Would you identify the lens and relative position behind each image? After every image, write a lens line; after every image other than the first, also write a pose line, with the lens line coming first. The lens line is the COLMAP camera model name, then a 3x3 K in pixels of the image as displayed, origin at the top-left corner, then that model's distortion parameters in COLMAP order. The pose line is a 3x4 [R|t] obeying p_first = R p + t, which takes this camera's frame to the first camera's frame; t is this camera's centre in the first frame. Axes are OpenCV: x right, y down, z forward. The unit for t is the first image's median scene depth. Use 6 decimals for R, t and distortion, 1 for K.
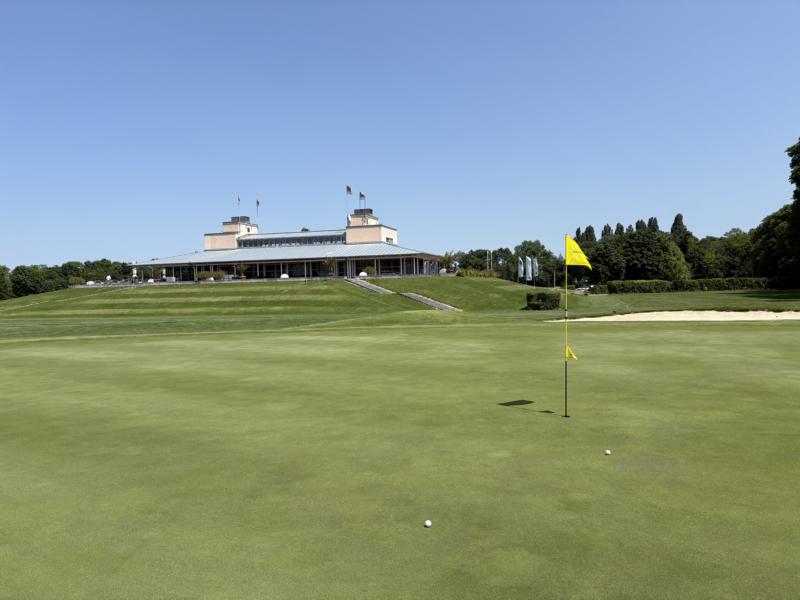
lens RADIAL K [[613.1, 0, 398.4], [0, 613.1, 304.1], [0, 0, 1]] dist [0.053930, -0.001921]
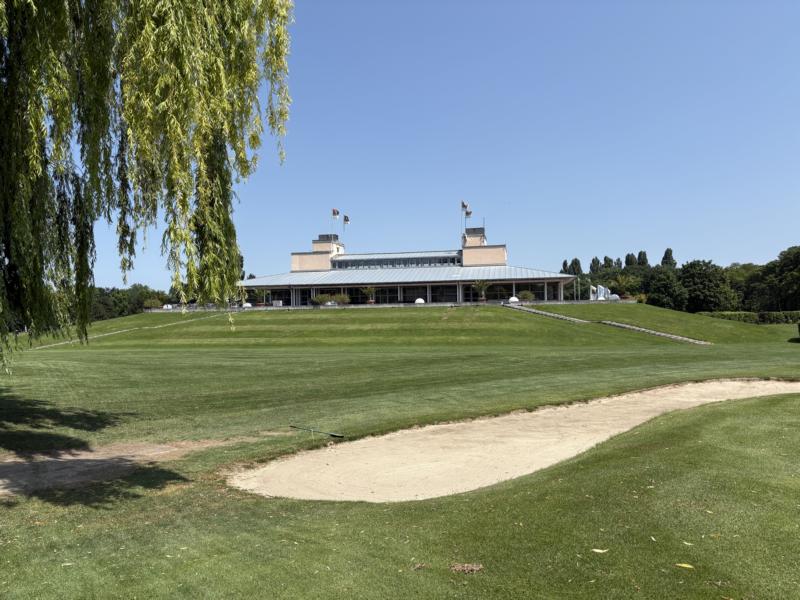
lens RADIAL K [[613.1, 0, 400.2], [0, 613.1, 298.6], [0, 0, 1]] dist [0.053930, -0.001921]
pose [[0.996247, 0.012730, 0.085609, -0.234488], [-0.007606, 0.998174, -0.059919, 0.002533], [-0.086216, 0.059043, 0.994525, 0.119348]]
